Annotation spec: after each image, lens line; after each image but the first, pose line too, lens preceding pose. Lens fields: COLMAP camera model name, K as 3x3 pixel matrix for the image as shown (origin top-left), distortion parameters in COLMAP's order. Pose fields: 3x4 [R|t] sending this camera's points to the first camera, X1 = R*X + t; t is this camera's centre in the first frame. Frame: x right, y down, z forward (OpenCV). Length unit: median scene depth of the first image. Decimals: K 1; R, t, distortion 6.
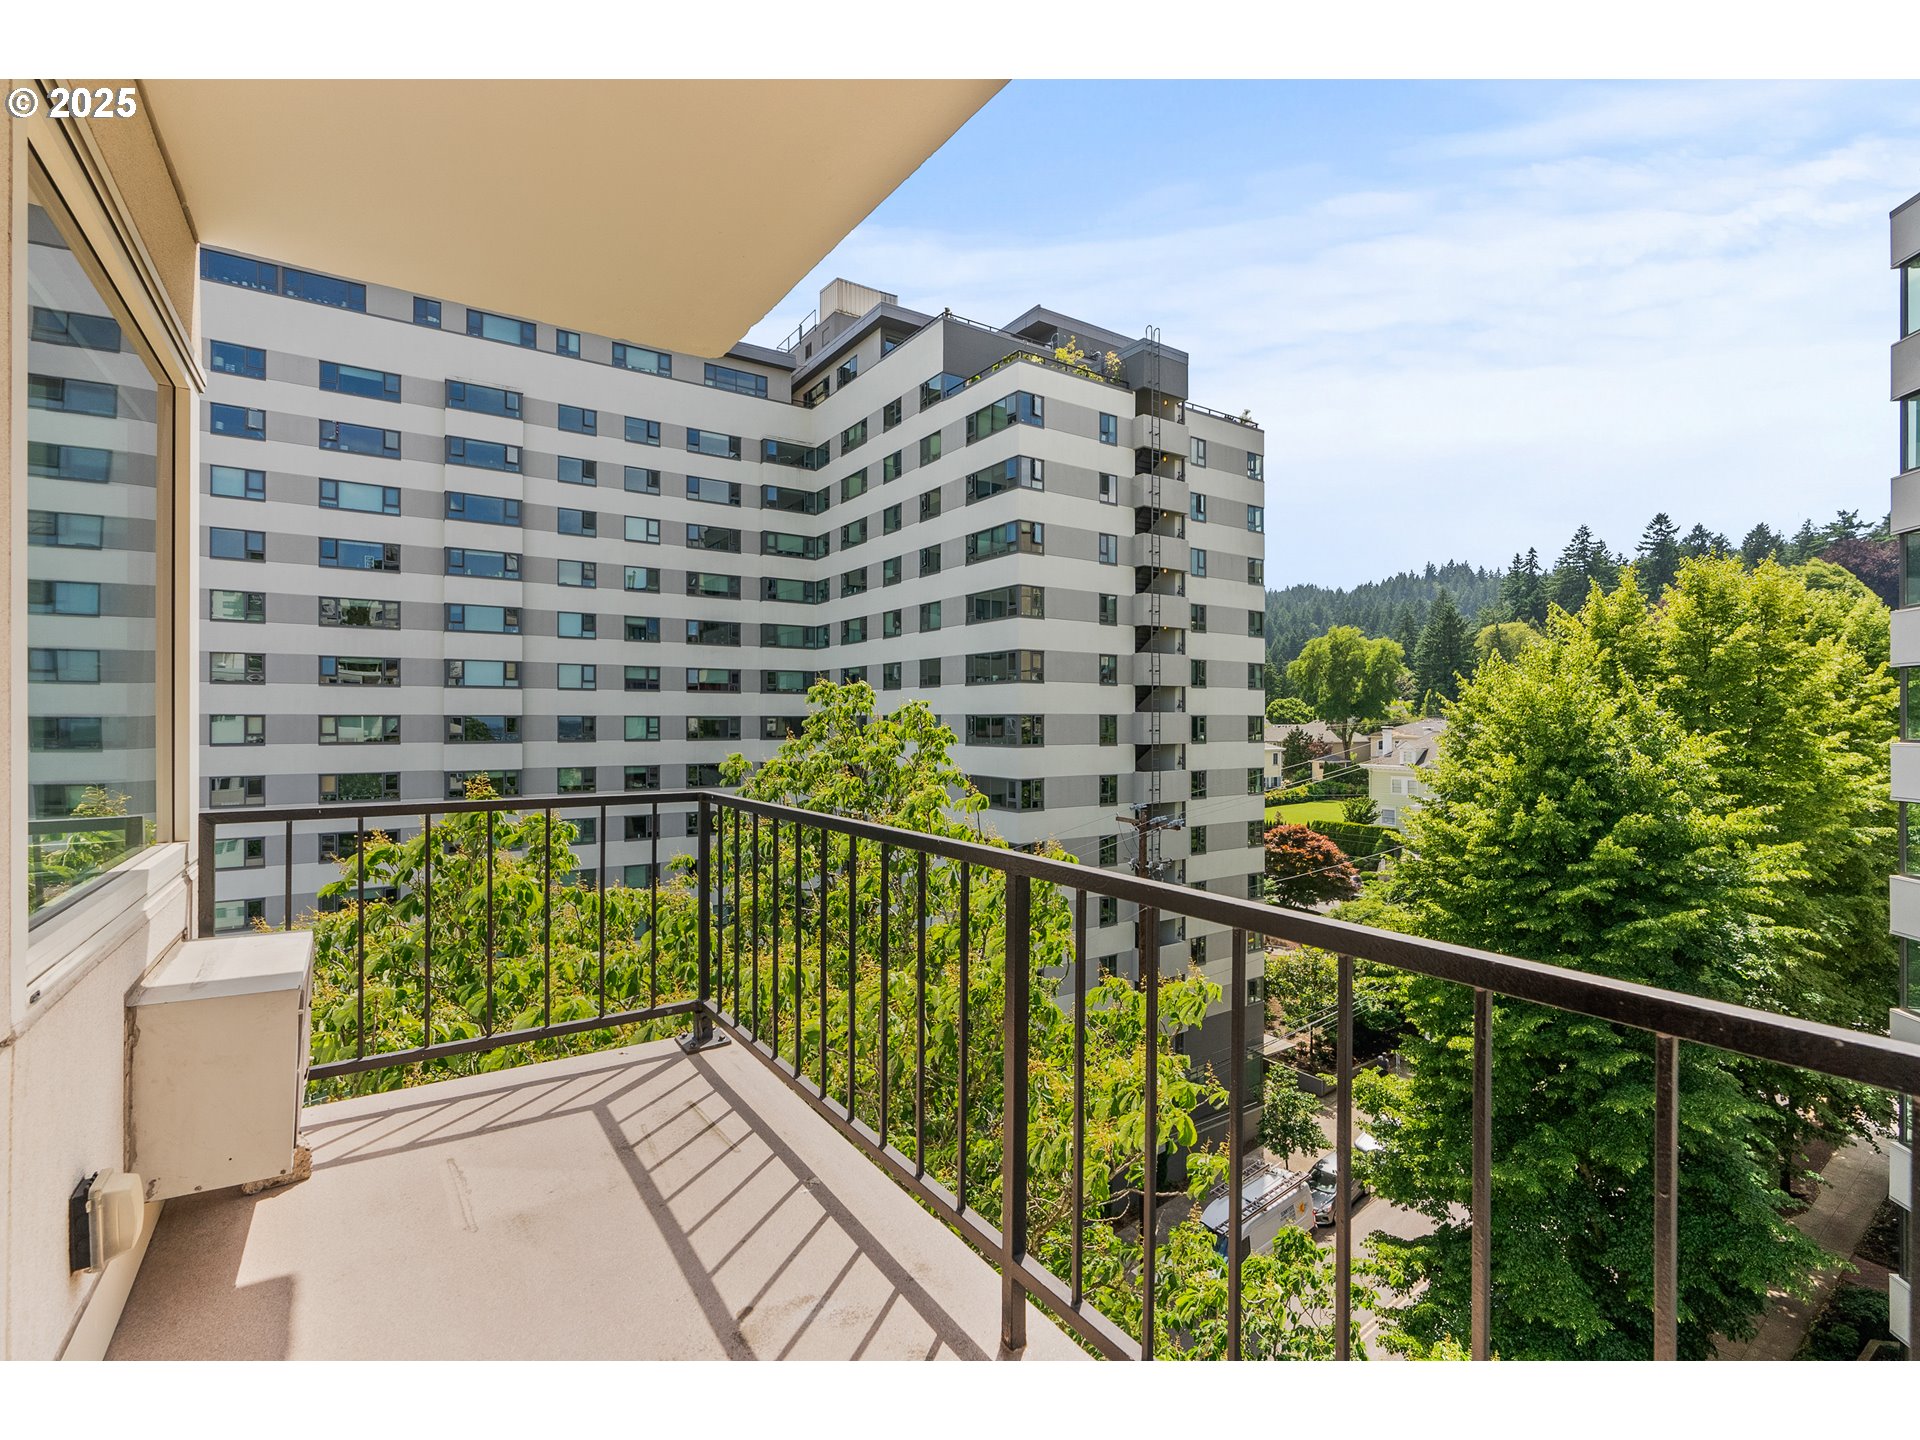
lens RADIAL K [[870.2, 0, 956.4], [0, 870.2, 718.3], [0, 0, 1]] dist [-0.003288, 0.003640]
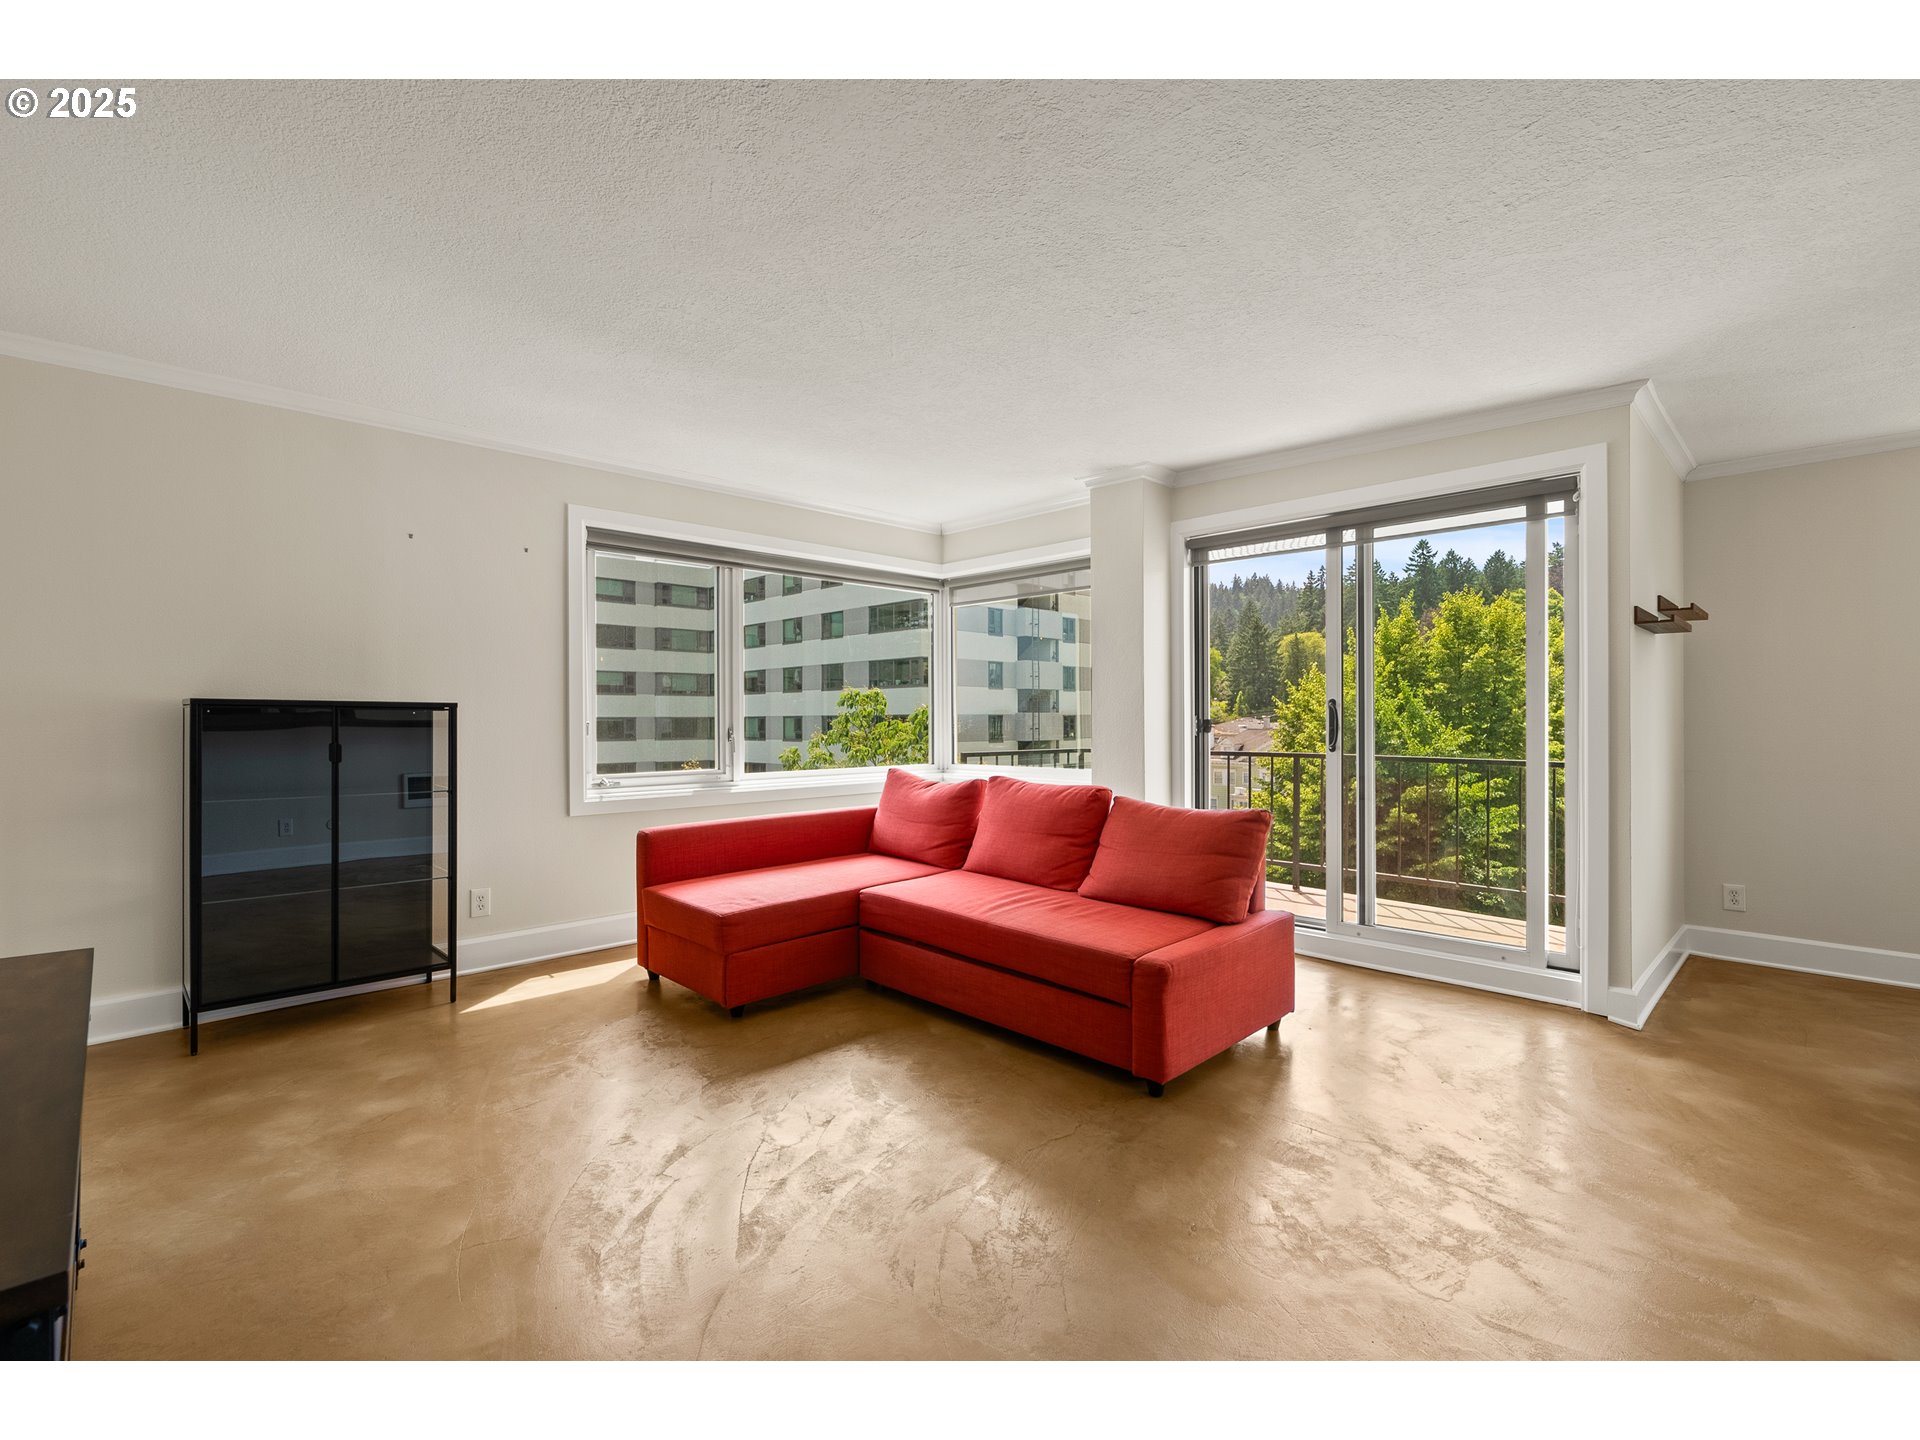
lens RADIAL K [[870.2, 0, 951.0], [0, 870.2, 722.3], [0, 0, 1]] dist [-0.003288, 0.003640]
pose [[0.983935, -0.004076, 0.178478, -0.081840], [0.003374, 0.999985, 0.004237, 0.000319], [-0.178493, -0.003567, 0.983935, -0.098815]]
